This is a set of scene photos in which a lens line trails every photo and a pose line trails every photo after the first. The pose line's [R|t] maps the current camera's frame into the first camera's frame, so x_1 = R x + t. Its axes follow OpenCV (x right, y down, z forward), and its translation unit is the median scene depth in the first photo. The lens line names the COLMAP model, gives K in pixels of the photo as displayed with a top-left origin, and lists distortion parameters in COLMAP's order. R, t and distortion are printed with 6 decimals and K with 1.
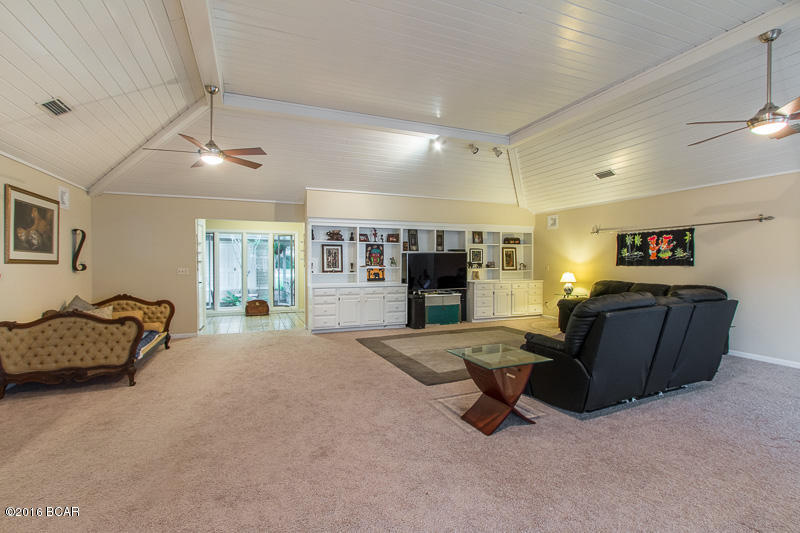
lens RADIAL K [[368.1, 0, 400.0], [0, 368.1, 266.5], [0, 0, 1]] dist [0.000755, 0.000093]
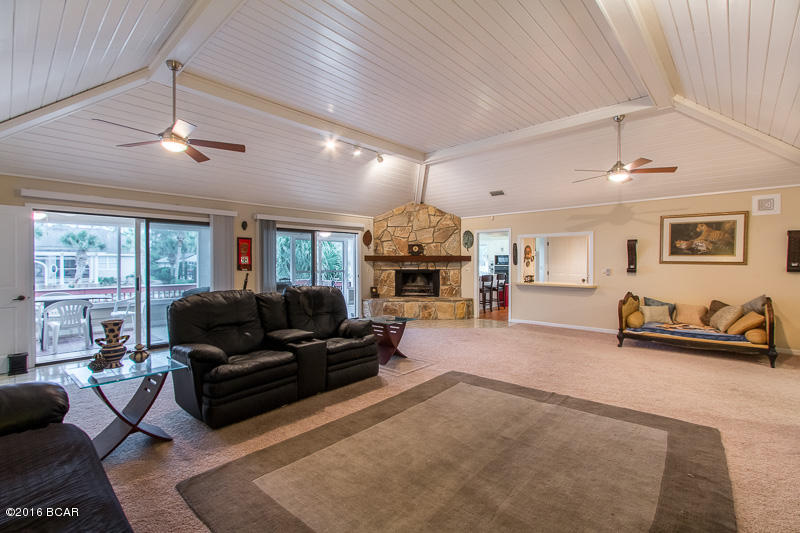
lens RADIAL K [[368.1, 0, 400.0], [0, 368.1, 266.5], [0, 0, 1]] dist [0.000755, 0.000093]
pose [[-0.910252, 0.010718, -0.413916, 0.446427], [-0.002806, 0.999482, 0.032051, -0.023508], [0.414045, 0.030336, -0.909751, 1.269556]]
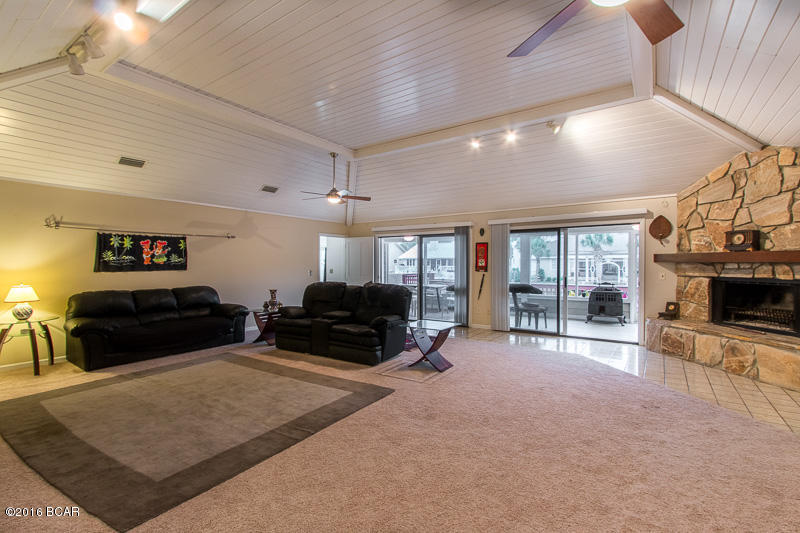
lens RADIAL K [[368.1, 0, 400.0], [0, 368.1, 266.5], [0, 0, 1]] dist [0.000755, 0.000093]
pose [[-0.544935, 0.000947, 0.838478, -0.492334], [0.019922, 0.999732, 0.011819, -0.011987], [-0.838242, 0.023144, -0.544807, 0.987138]]
